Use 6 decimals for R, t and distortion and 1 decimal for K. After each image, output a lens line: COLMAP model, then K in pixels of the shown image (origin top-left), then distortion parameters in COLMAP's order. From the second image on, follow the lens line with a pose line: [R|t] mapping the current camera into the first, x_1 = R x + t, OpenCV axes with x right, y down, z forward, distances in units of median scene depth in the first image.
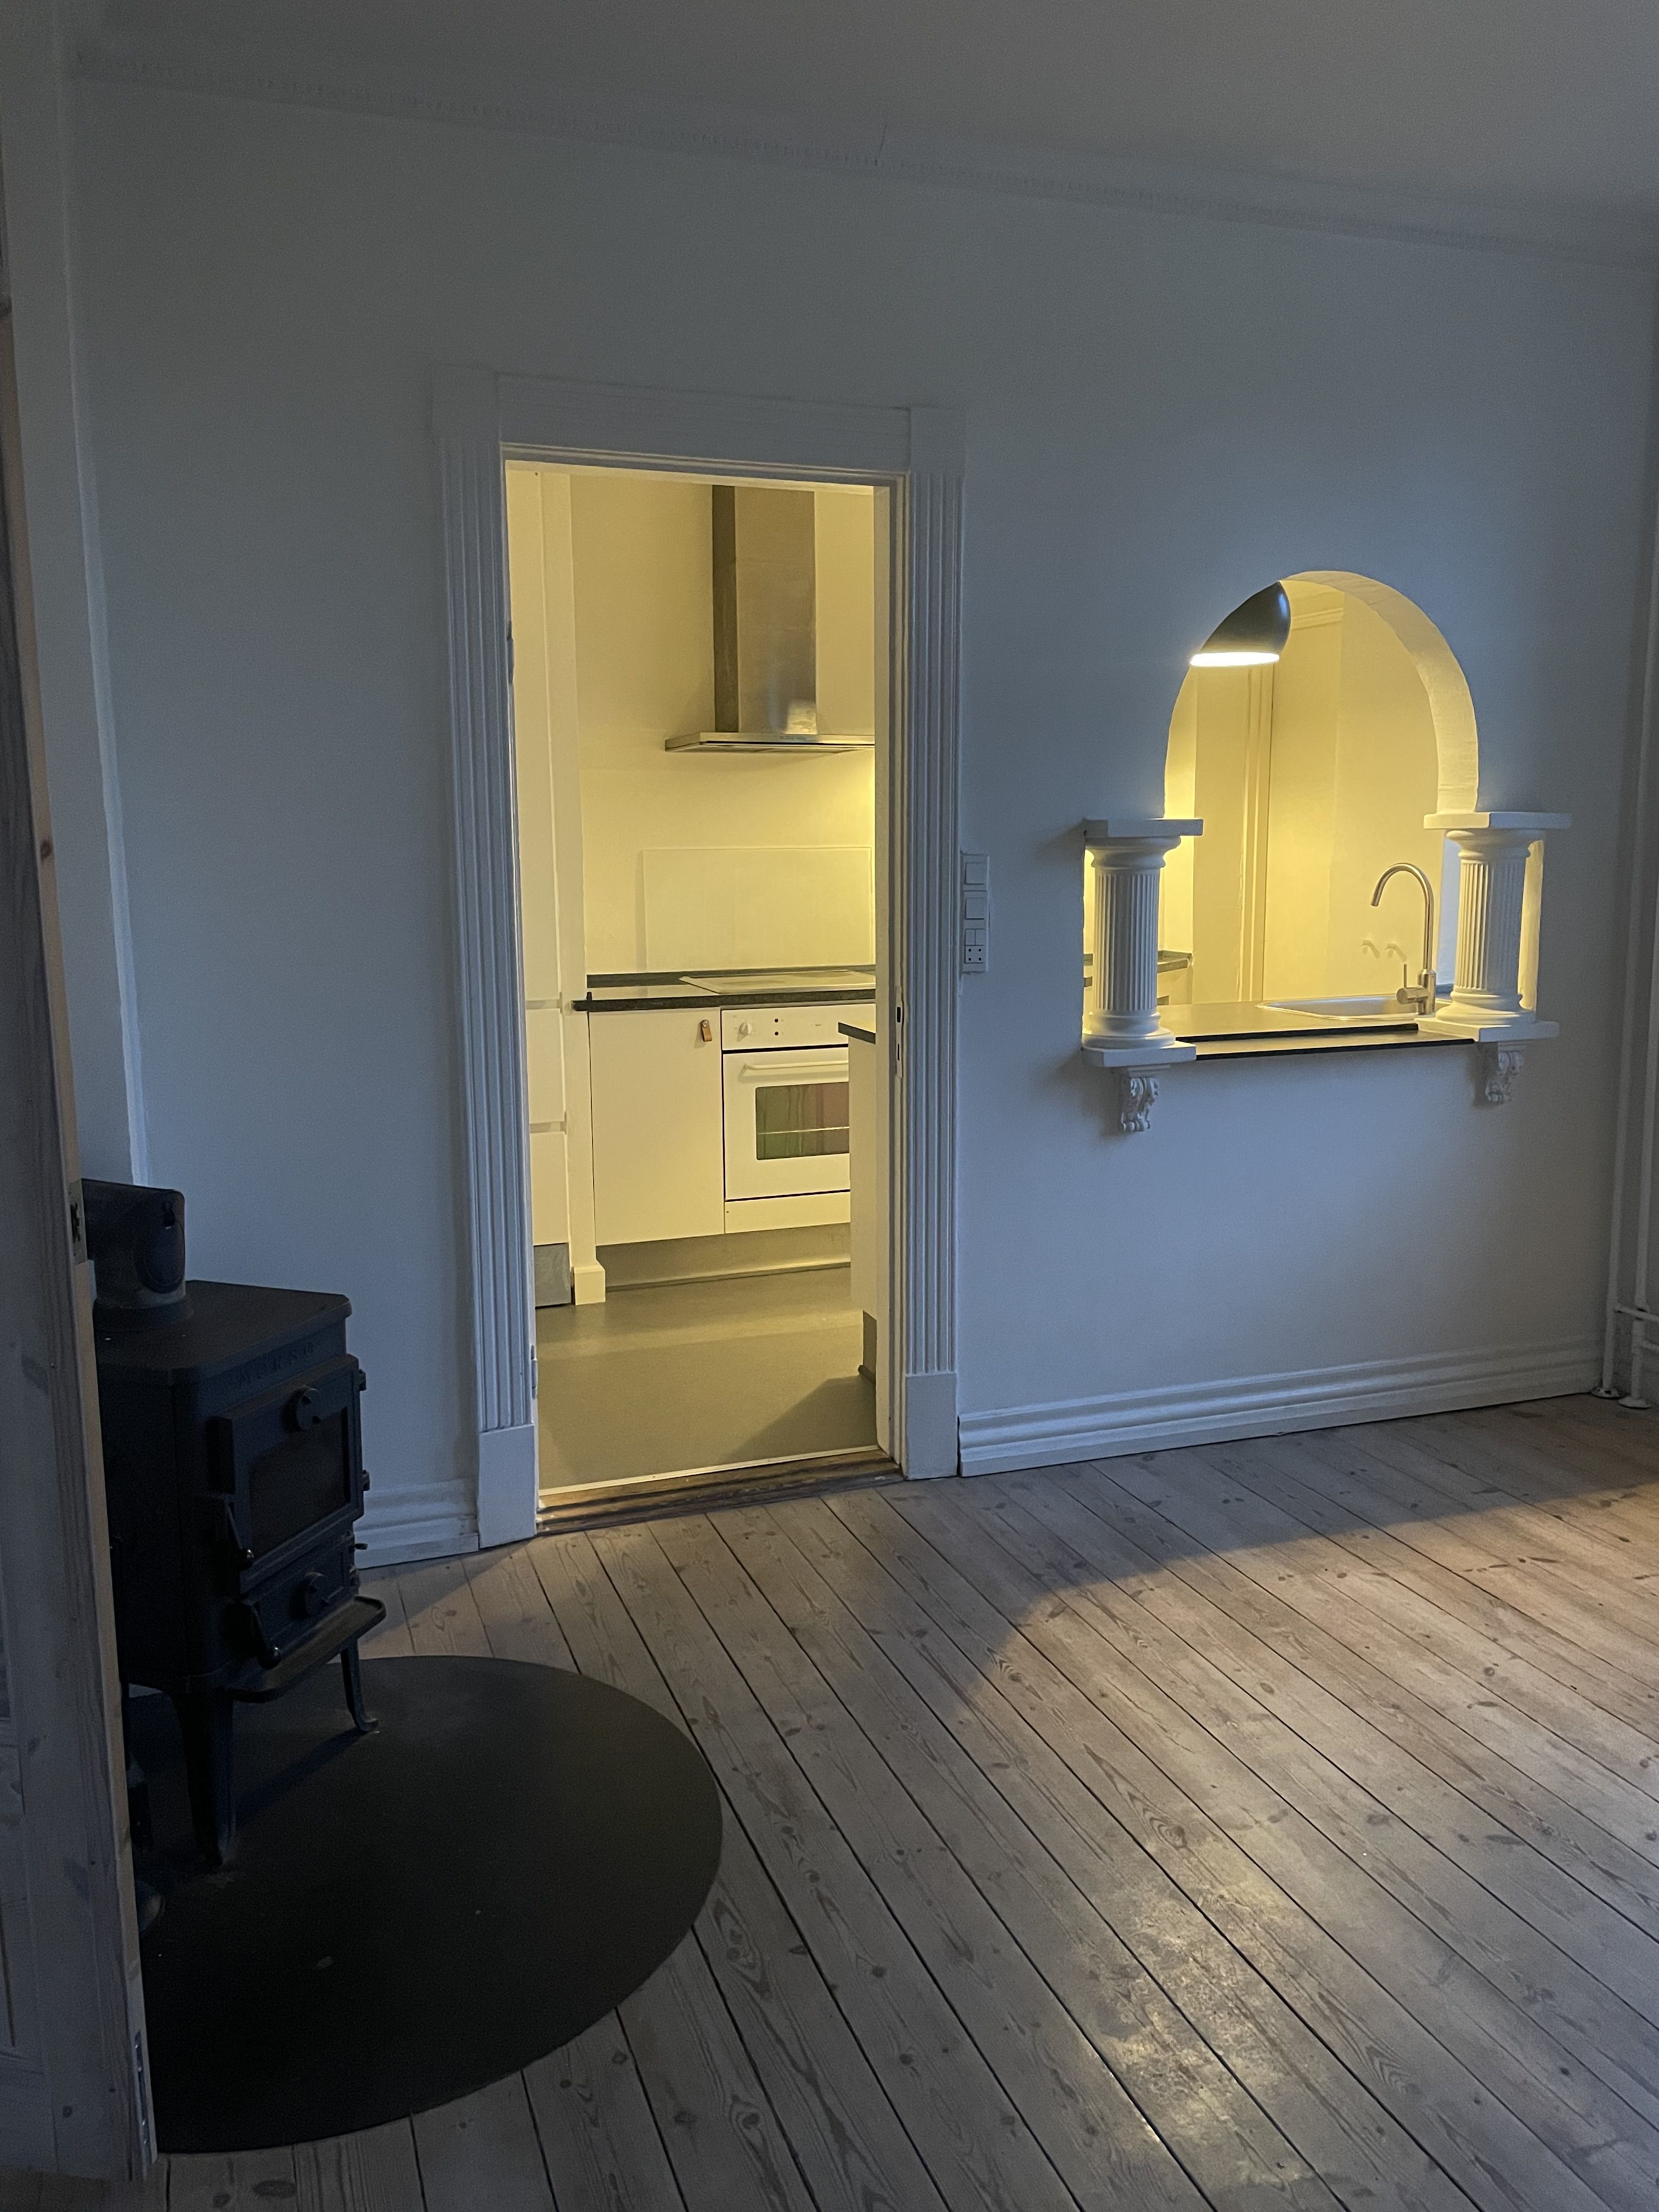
lens RADIAL K [[1668.0, 0, 829.5], [0, 1668.0, 1106.0], [0, 0, 1]] dist [0.085790, -0.113550]
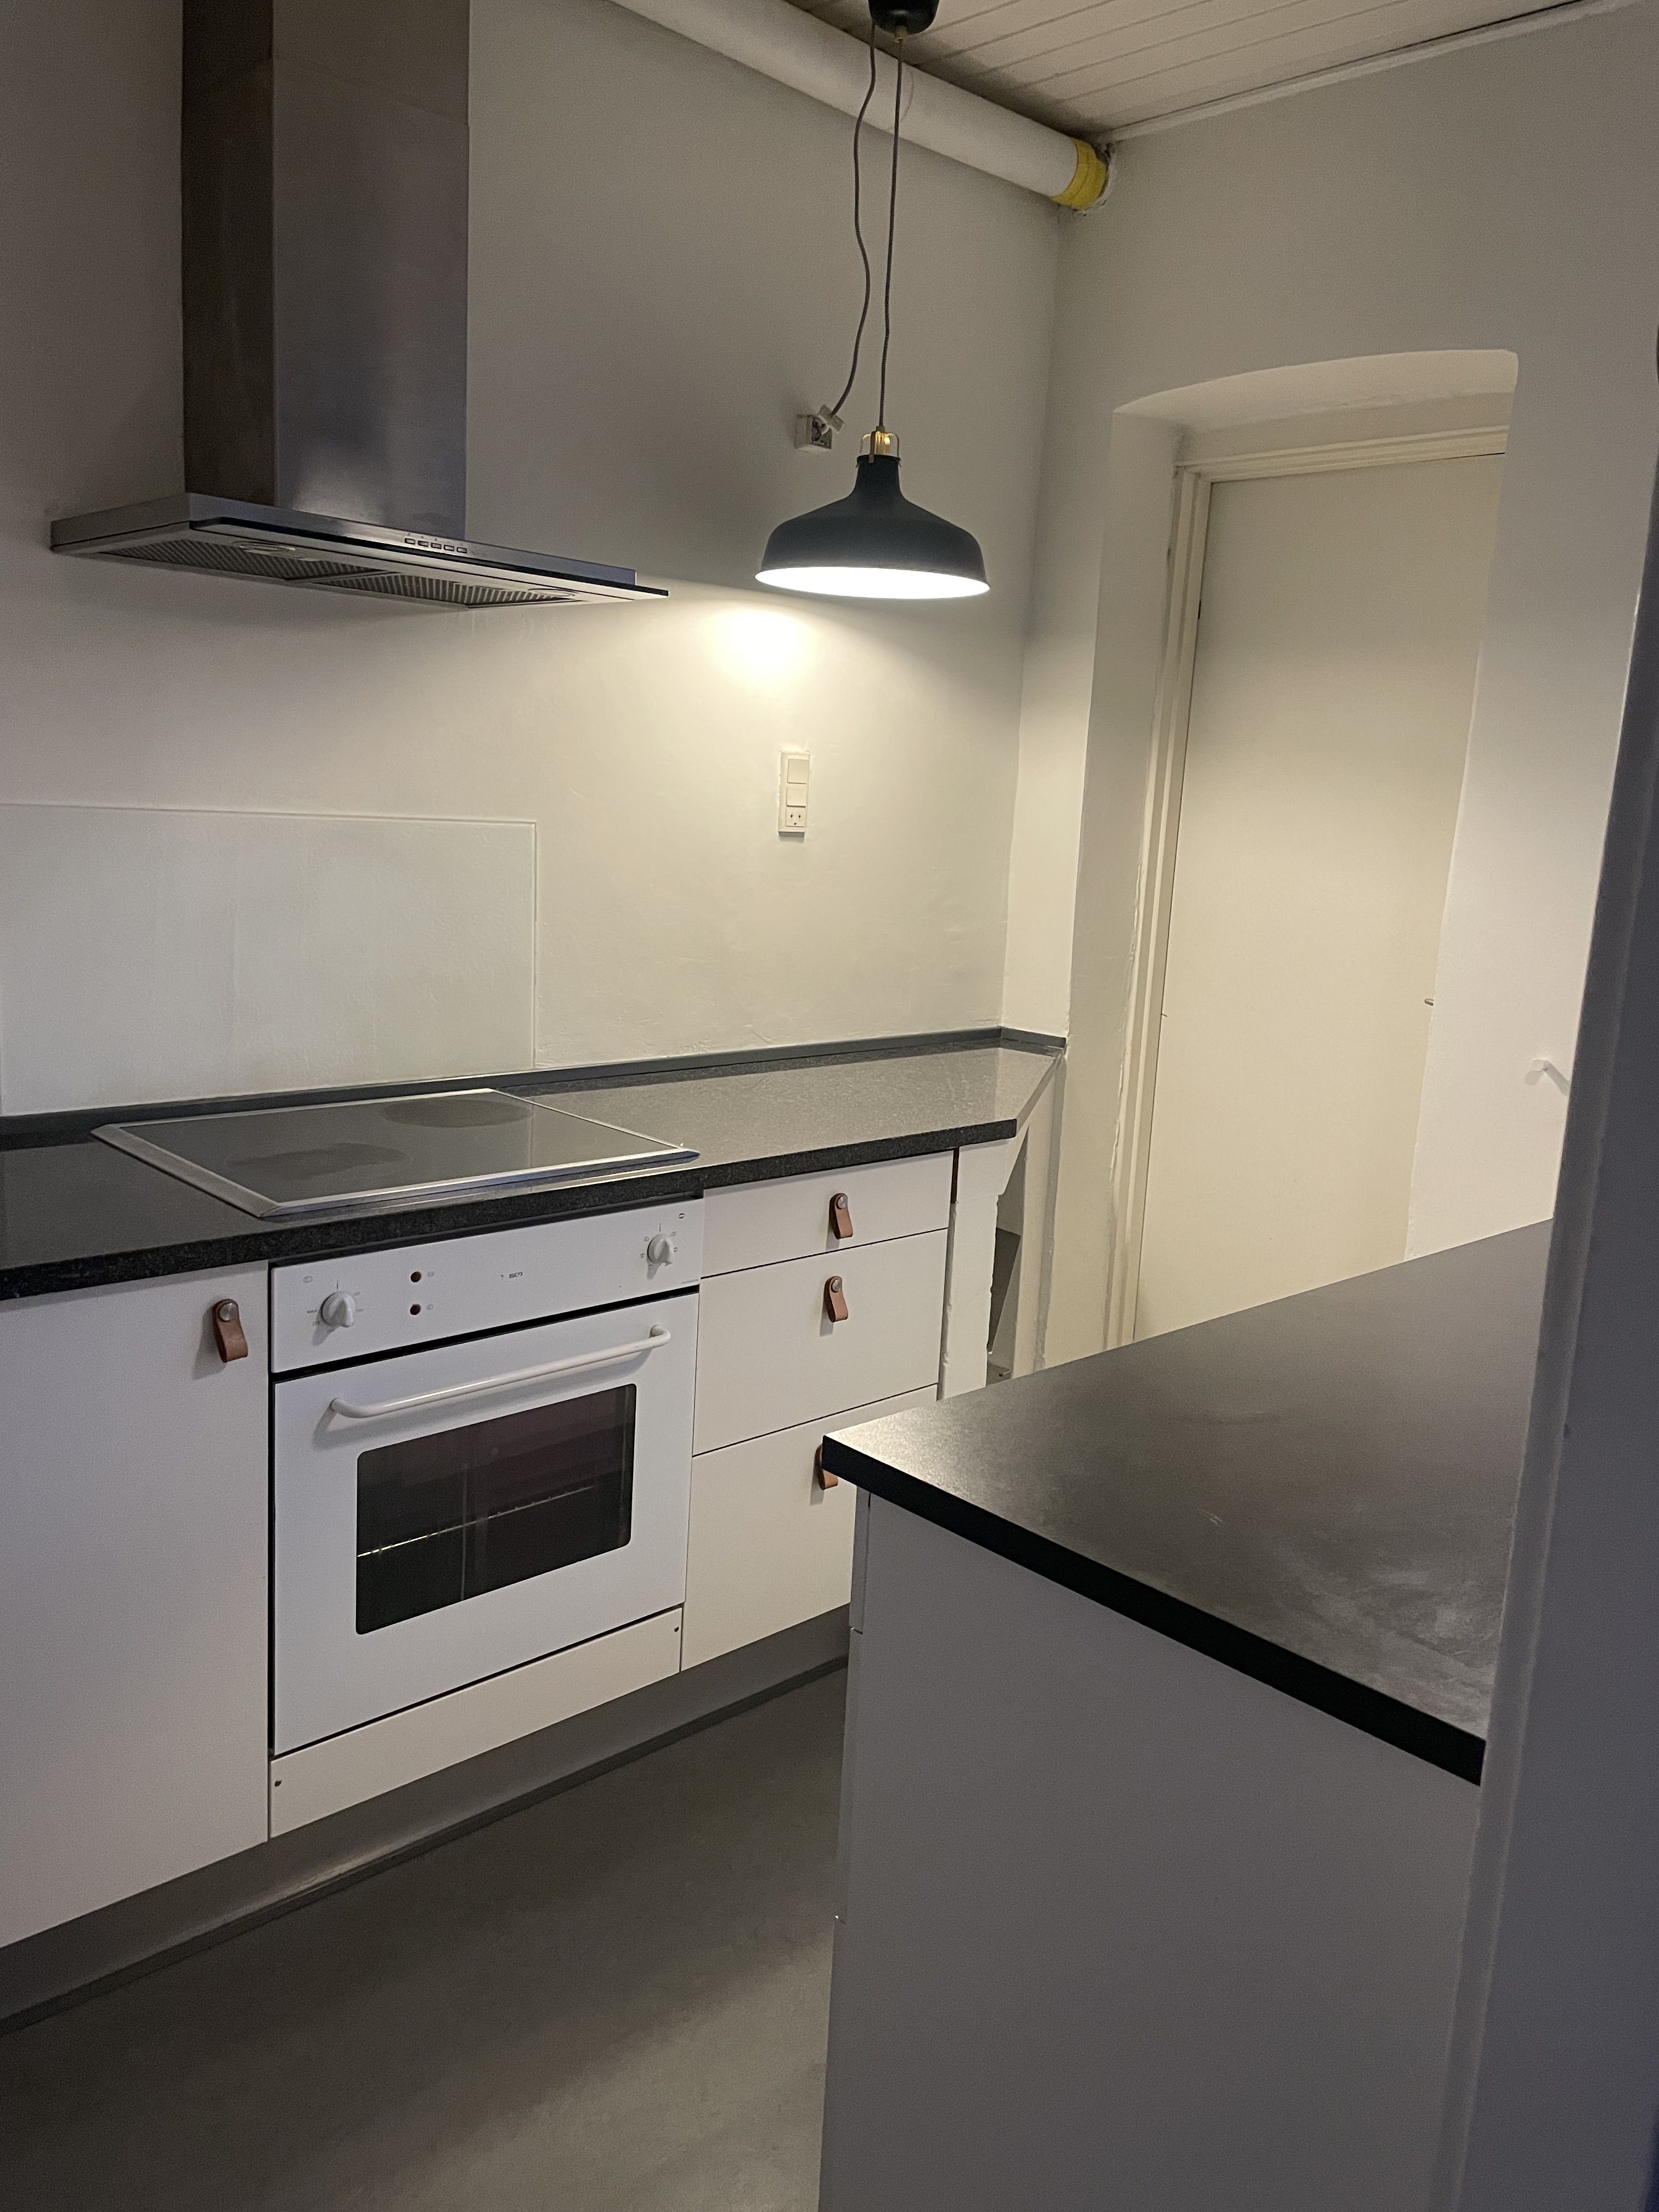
lens RADIAL K [[1668.0, 0, 829.5], [0, 1668.0, 1106.0], [0, 0, 1]] dist [0.085790, -0.113550]
pose [[0.916481, -0.015071, 0.399794, -0.098288], [0.000776, 0.999355, 0.035894, -0.104550], [-0.400077, -0.032586, 0.915902, 0.606845]]
